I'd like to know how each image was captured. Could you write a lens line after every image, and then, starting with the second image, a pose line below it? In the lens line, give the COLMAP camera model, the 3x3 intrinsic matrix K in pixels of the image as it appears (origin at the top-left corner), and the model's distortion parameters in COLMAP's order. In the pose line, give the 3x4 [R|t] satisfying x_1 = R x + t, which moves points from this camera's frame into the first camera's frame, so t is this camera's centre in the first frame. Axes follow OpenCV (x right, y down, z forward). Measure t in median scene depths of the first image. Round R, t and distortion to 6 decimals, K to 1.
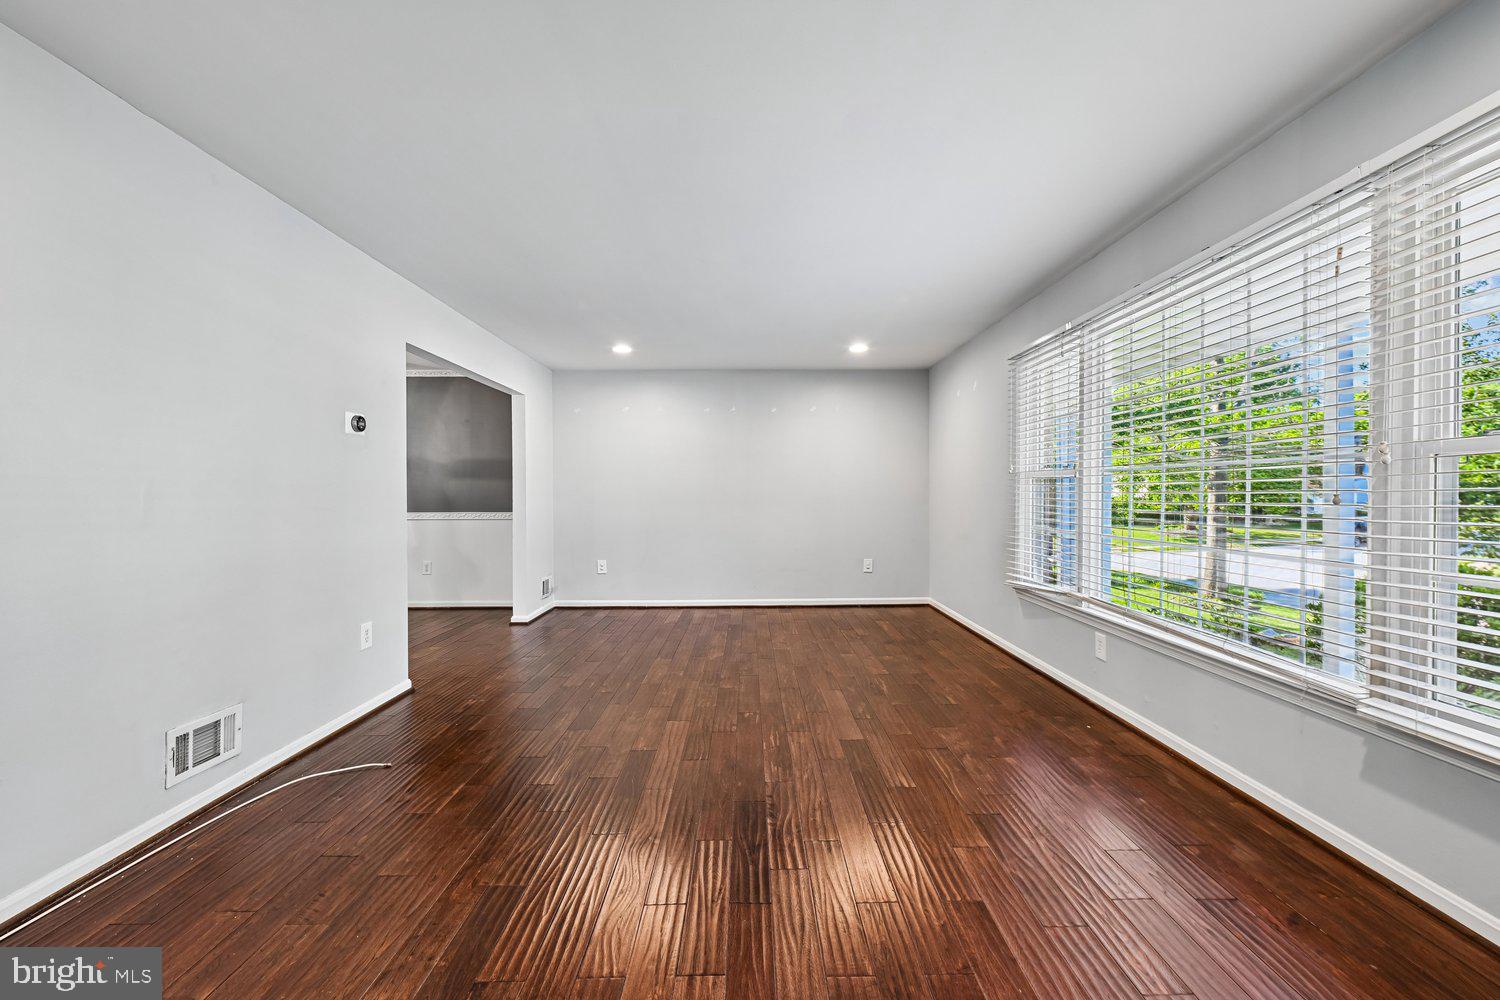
lens RADIAL K [[587.3, 0, 761.6], [0, 587.3, 505.6], [0, 0, 1]] dist [-0.000800, 0.000149]
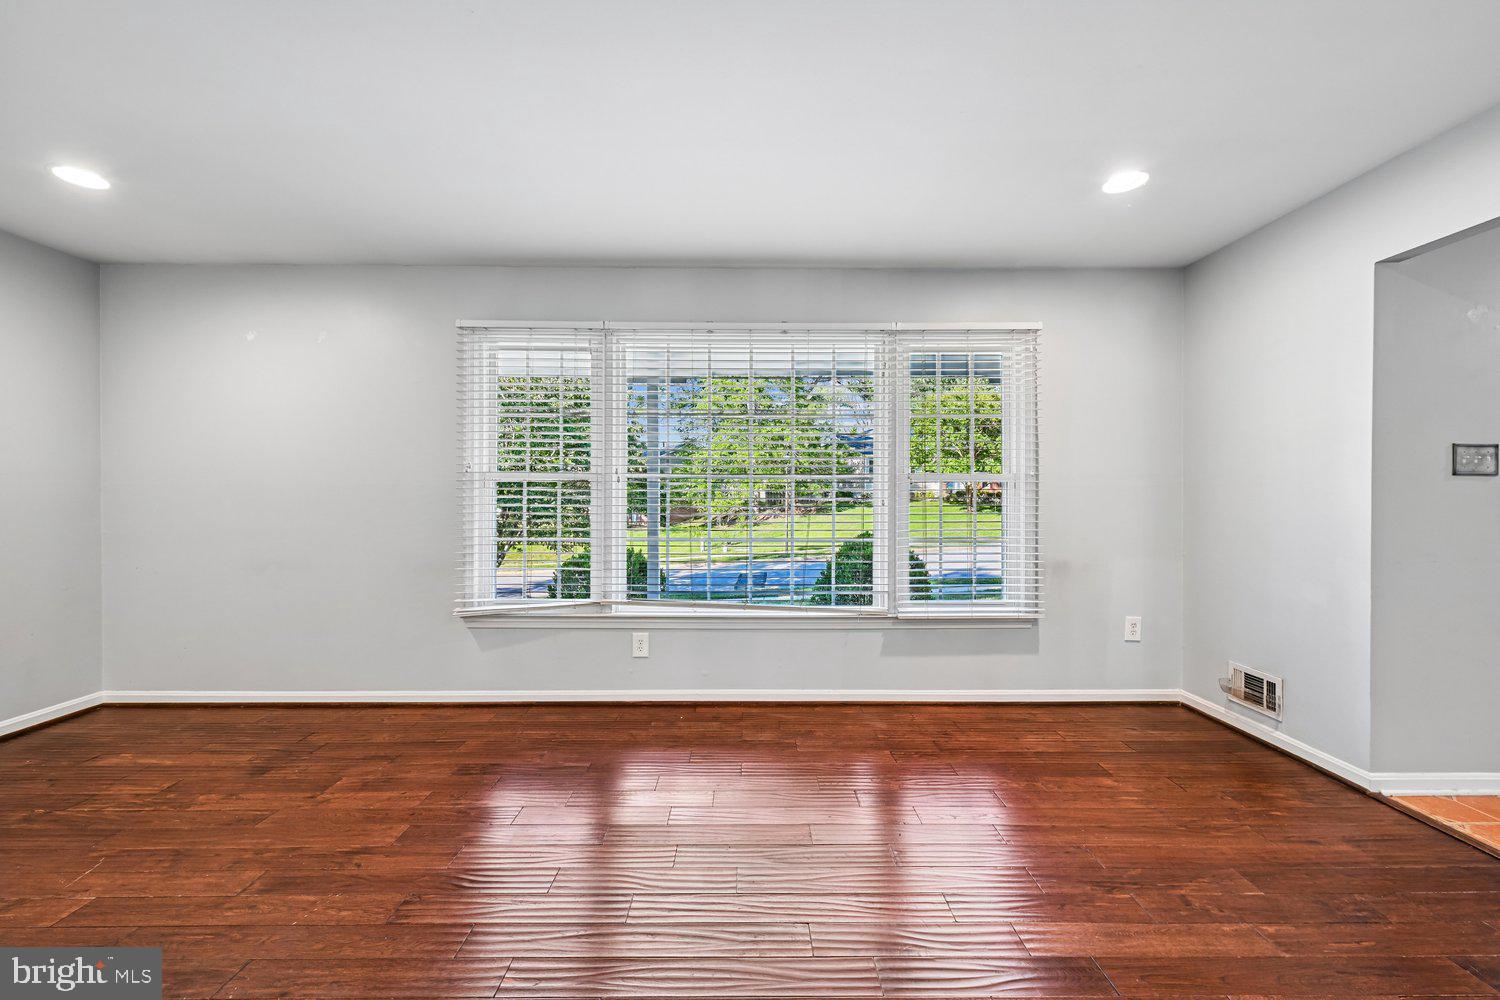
lens RADIAL K [[587.3, 0, 761.6], [0, 587.3, 505.6], [0, 0, 1]] dist [-0.000800, 0.000149]
pose [[0.011383, -0.011122, 0.999873, -0.395694], [0.012160, 0.999866, 0.010983, -0.013911], [-0.999861, 0.012034, 0.011517, 0.660764]]
